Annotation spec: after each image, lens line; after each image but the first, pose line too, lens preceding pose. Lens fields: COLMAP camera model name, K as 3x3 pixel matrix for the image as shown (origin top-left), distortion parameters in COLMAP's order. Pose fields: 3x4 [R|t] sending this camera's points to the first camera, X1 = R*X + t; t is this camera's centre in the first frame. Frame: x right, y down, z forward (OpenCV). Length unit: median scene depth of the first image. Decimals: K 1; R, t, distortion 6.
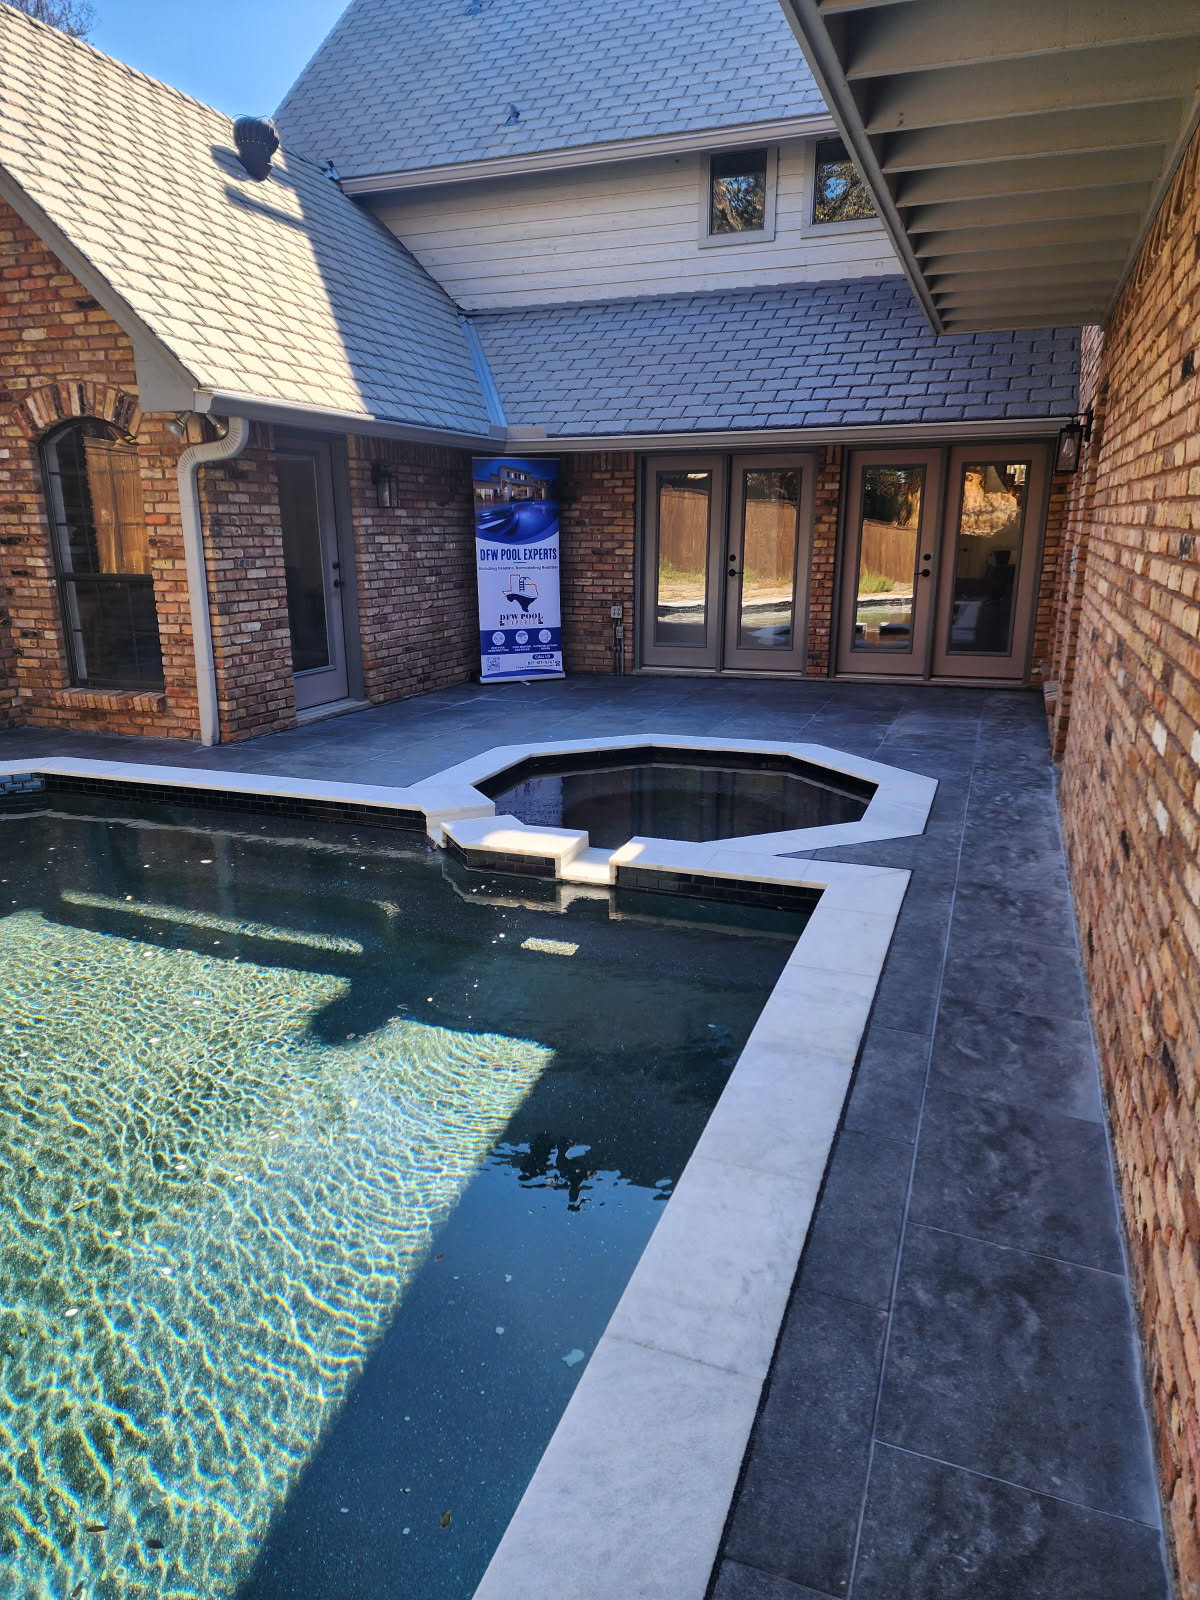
lens RADIAL K [[1092.6, 0, 600.7], [0, 1092.6, 806.5], [0, 0, 1]] dist [0.064834, -0.071965]
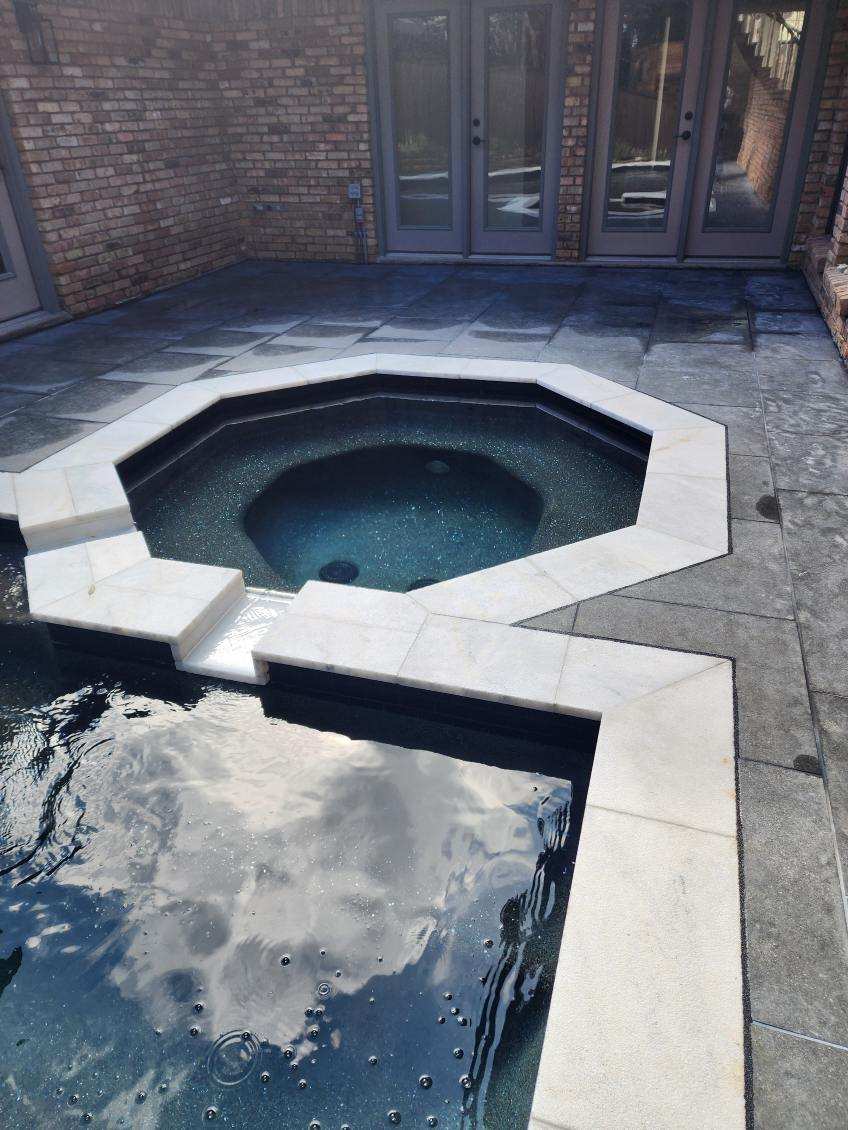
lens RADIAL K [[774.2, 0, 440.9], [0, 774.2, 563.5], [0, 0, 1]] dist [0.071236, -0.066594]
pose [[0.998071, -0.048731, 0.038471, 0.053252], [0.036120, 0.959730, 0.278593, -0.064834], [-0.050498, -0.276666, 0.959638, 0.304416]]
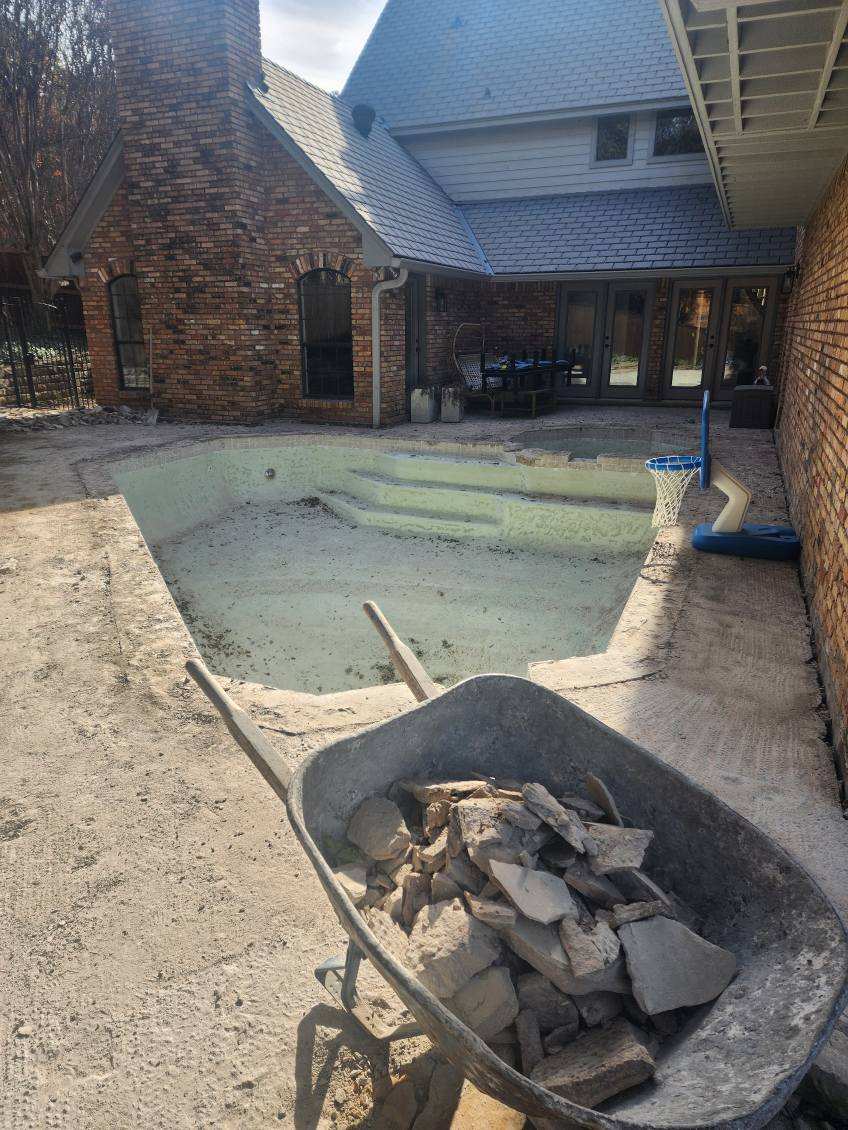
lens RADIAL K [[774.8, 0, 426.8], [0, 774.8, 561.3], [0, 0, 1]] dist [0.060897, -0.070501]
pose [[0.999597, 0.010146, -0.026512, -0.166768], [-0.008997, 0.999031, 0.043075, 0.112728], [0.026924, -0.042819, 0.998720, -0.402676]]
